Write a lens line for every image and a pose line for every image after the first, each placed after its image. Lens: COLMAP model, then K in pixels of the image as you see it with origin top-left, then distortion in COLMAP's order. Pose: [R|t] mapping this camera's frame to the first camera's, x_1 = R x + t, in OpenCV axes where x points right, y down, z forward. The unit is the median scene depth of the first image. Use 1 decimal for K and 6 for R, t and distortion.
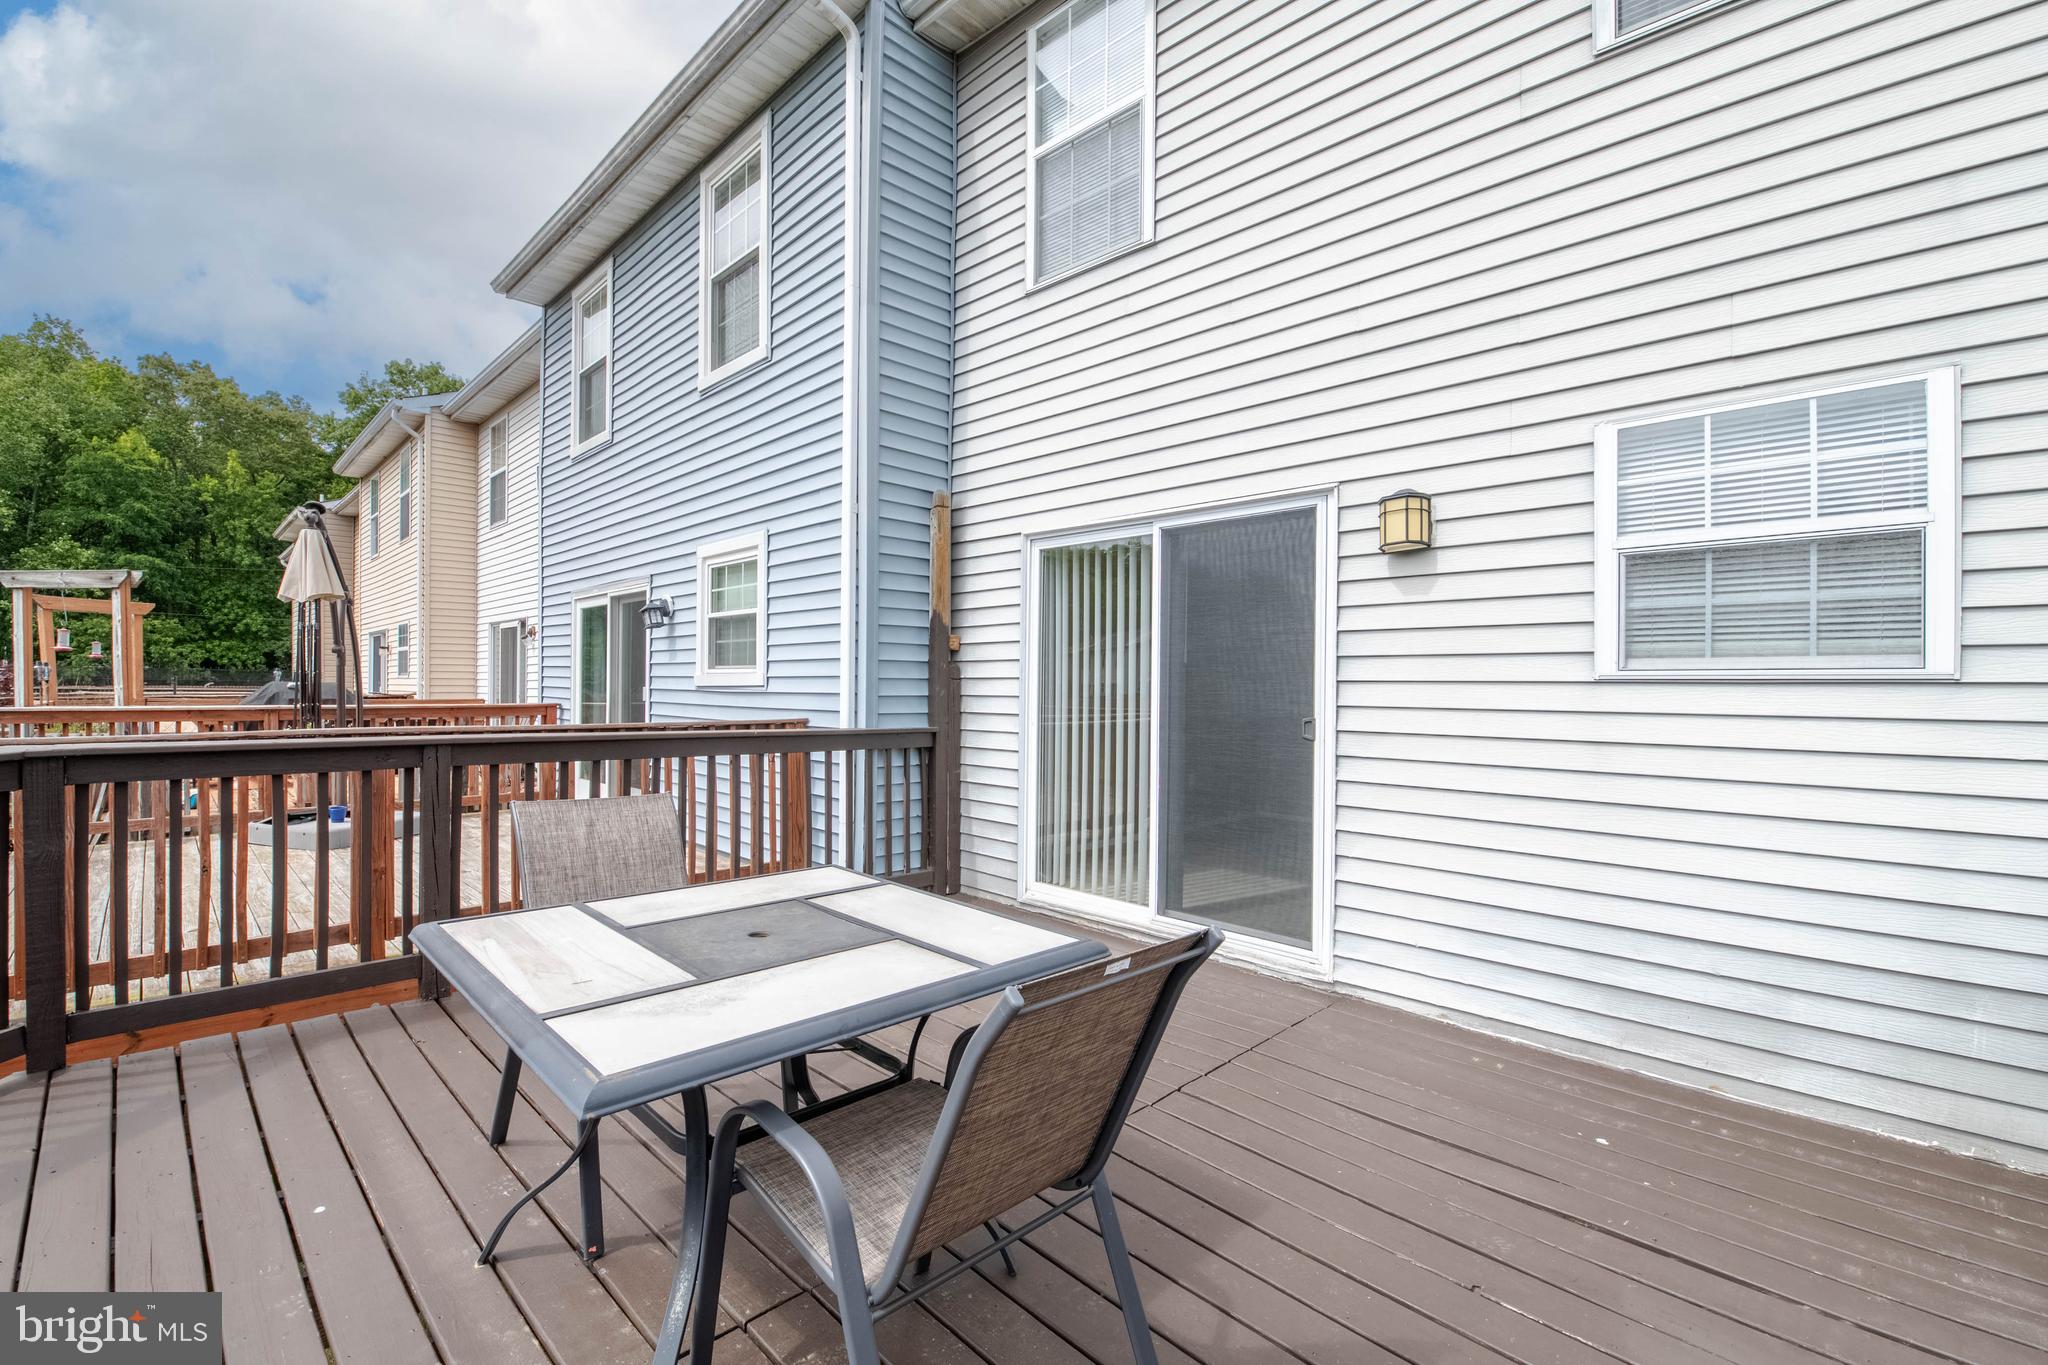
lens RADIAL K [[892.0, 0, 1029.3], [0, 892.0, 675.4], [0, 0, 1]] dist [-0.015309, -0.001366]
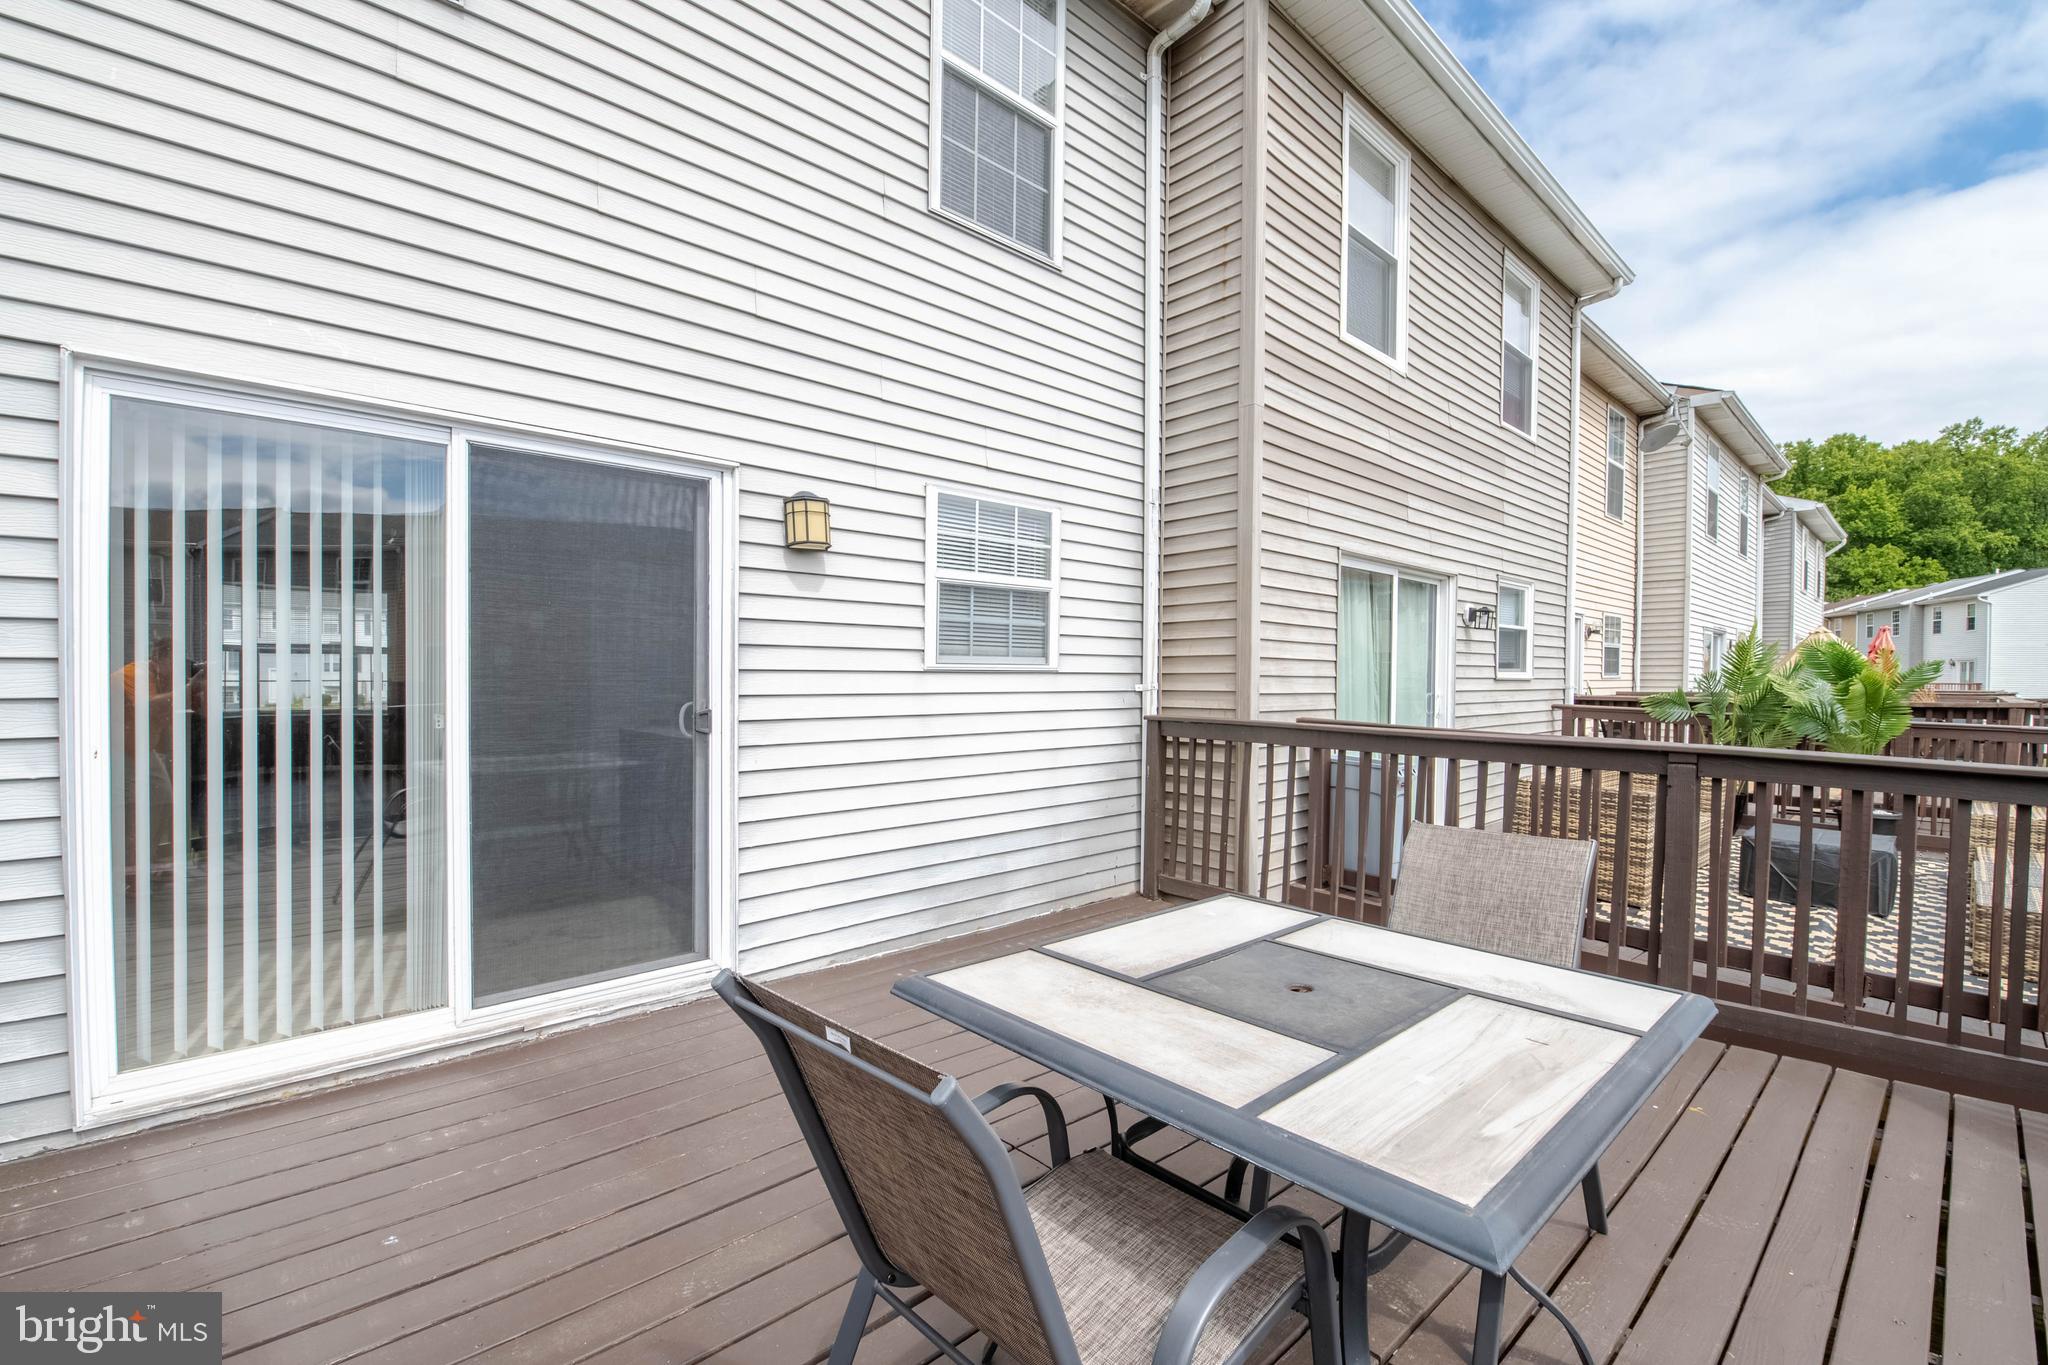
lens RADIAL K [[892.0, 0, 1028.9], [0, 892.0, 682.6], [0, 0, 1]] dist [-0.015309, -0.001366]
pose [[0.033262, -0.019275, 0.999261, -0.747428], [-0.024284, 0.999503, 0.020088, -0.008133], [-0.999152, -0.024934, 0.032777, 0.797967]]
